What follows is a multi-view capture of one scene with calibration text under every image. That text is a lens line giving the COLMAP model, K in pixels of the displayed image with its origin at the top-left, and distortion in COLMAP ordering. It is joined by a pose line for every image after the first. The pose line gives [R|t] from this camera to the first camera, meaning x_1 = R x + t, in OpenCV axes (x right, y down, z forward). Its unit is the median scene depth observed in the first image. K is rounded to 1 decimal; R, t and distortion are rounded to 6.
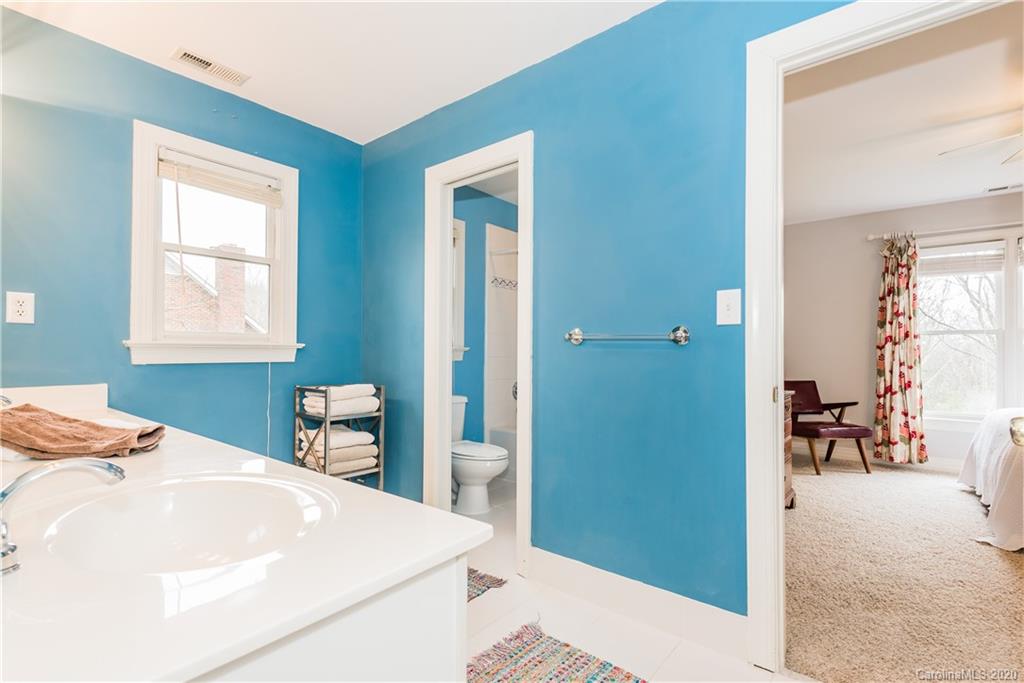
lens RADIAL K [[477.5, 0, 487.9], [0, 477.5, 346.1], [0, 0, 1]] dist [0.000185, -0.000073]
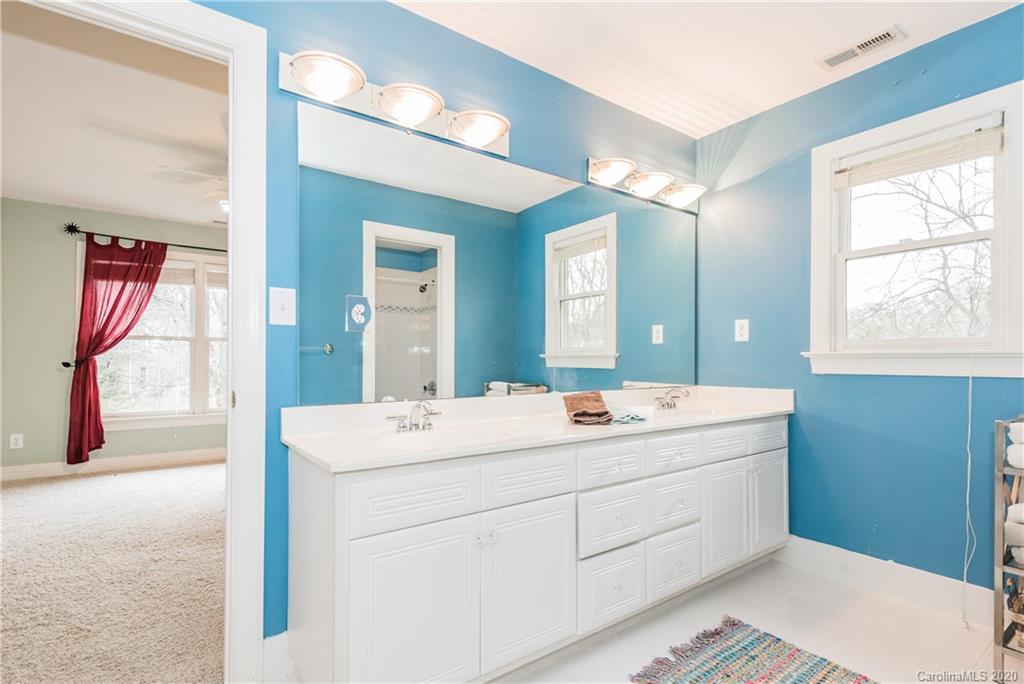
lens RADIAL K [[477.5, 0, 487.9], [0, 477.5, 346.6], [0, 0, 1]] dist [0.000185, -0.000073]
pose [[-0.255229, -0.035472, -0.966230, 0.493700], [0.007995, 0.999215, -0.038795, 0.012767], [0.966848, -0.017627, -0.254745, 0.566220]]
